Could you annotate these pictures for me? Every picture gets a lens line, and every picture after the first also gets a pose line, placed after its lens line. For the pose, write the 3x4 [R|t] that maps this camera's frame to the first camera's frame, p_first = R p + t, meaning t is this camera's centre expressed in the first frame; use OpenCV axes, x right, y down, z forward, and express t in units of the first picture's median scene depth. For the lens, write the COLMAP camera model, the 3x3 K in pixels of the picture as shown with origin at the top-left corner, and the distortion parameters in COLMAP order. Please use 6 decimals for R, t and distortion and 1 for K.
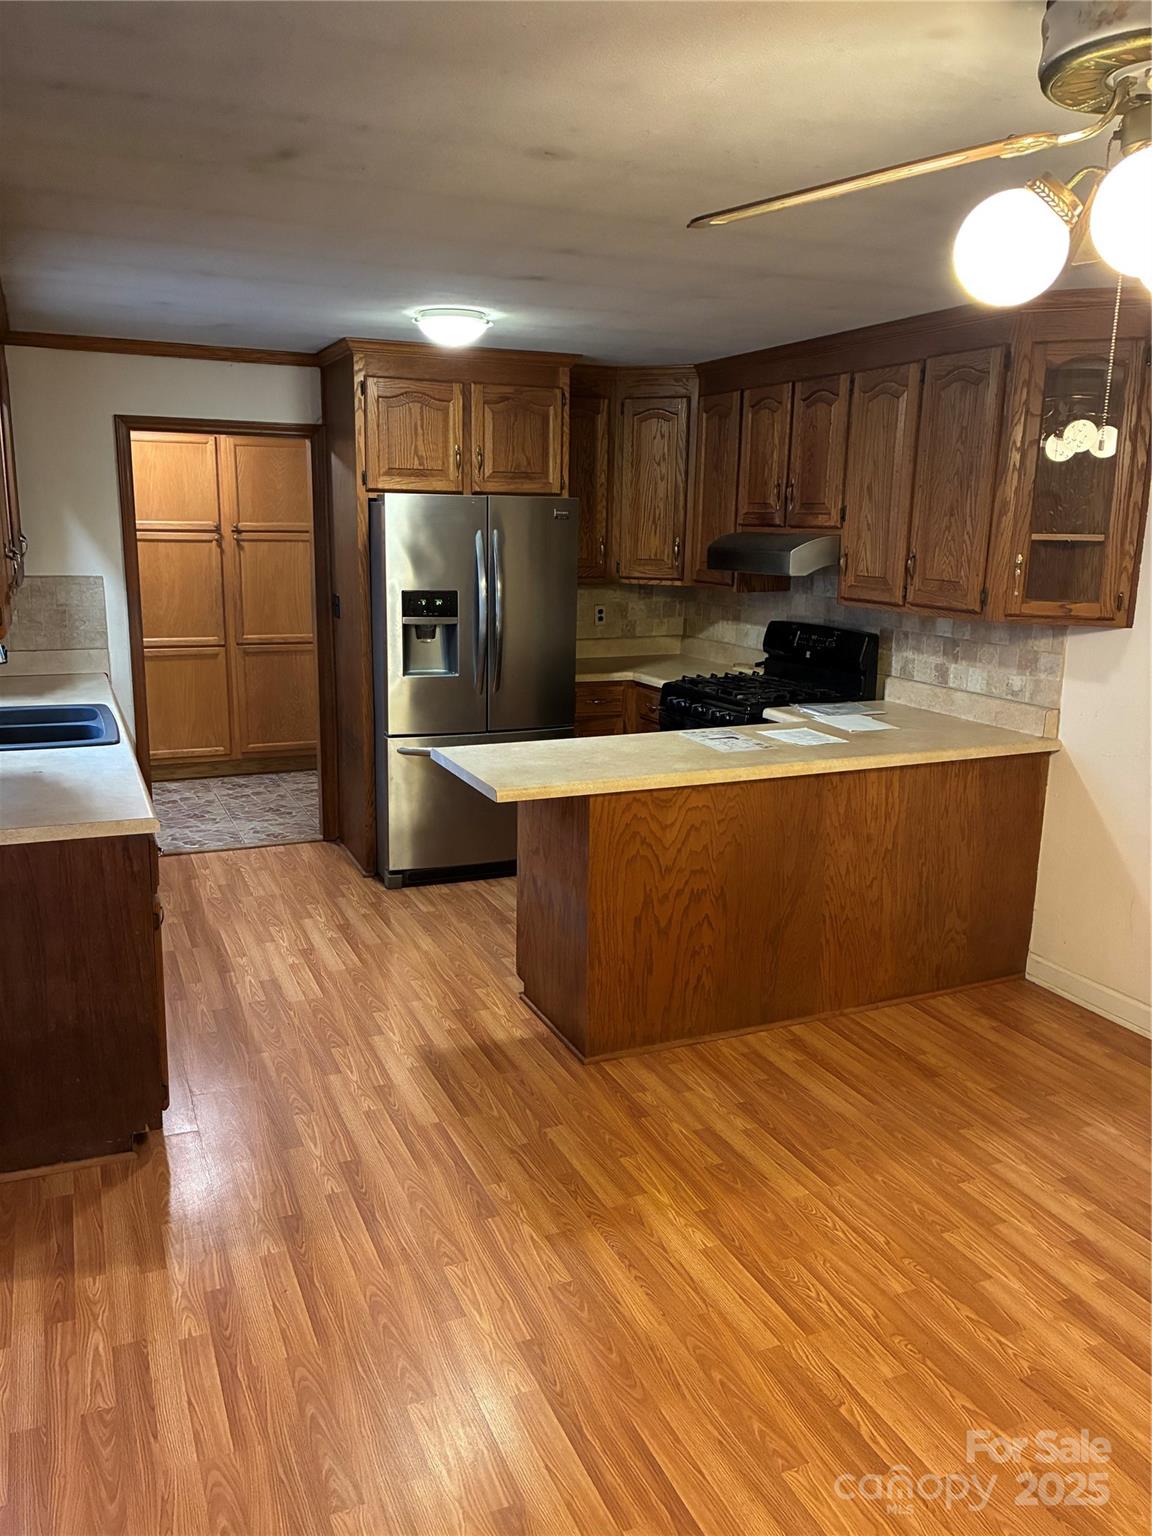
lens RADIAL K [[1155.2, 0, 563.9], [0, 1155.2, 762.8], [0, 0, 1]] dist [0.053704, -0.073374]
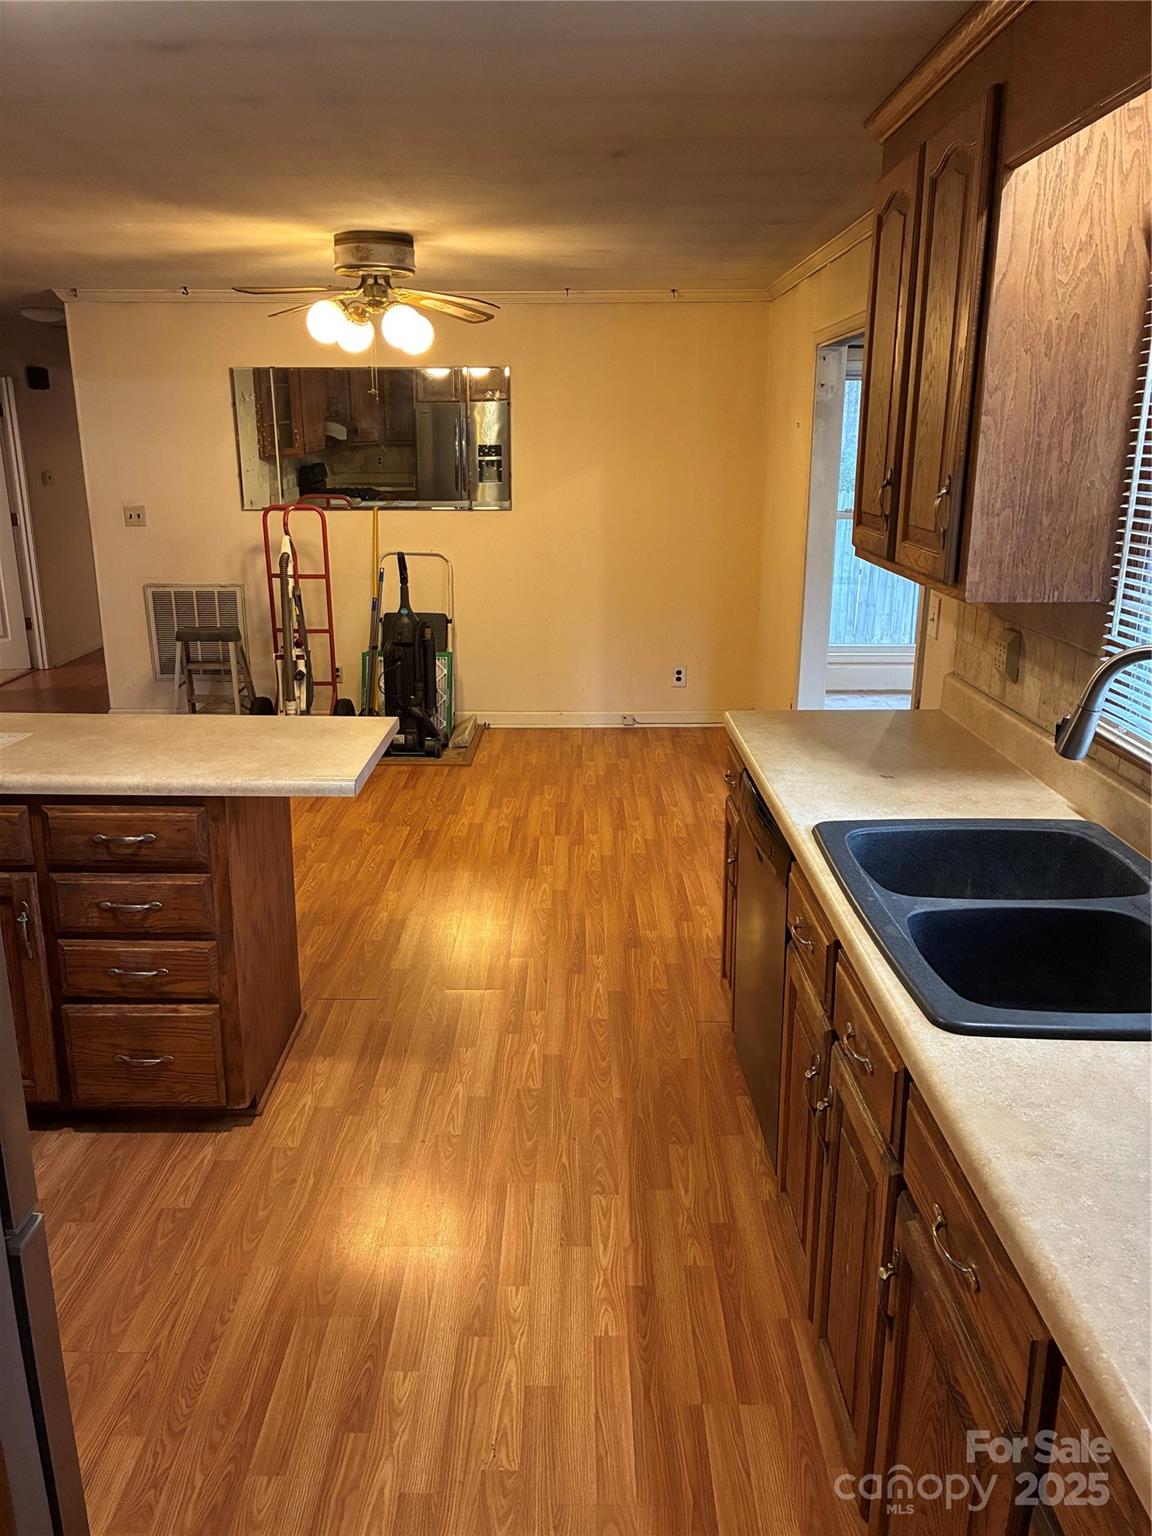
lens RADIAL K [[1155.2, 0, 563.9], [0, 1155.2, 762.8], [0, 0, 1]] dist [0.053704, -0.073374]
pose [[-0.913869, -0.124543, 0.386437, -0.364948], [0.070865, 0.888253, 0.453856, -0.239510], [-0.399778, 0.442149, -0.802921, 1.119887]]
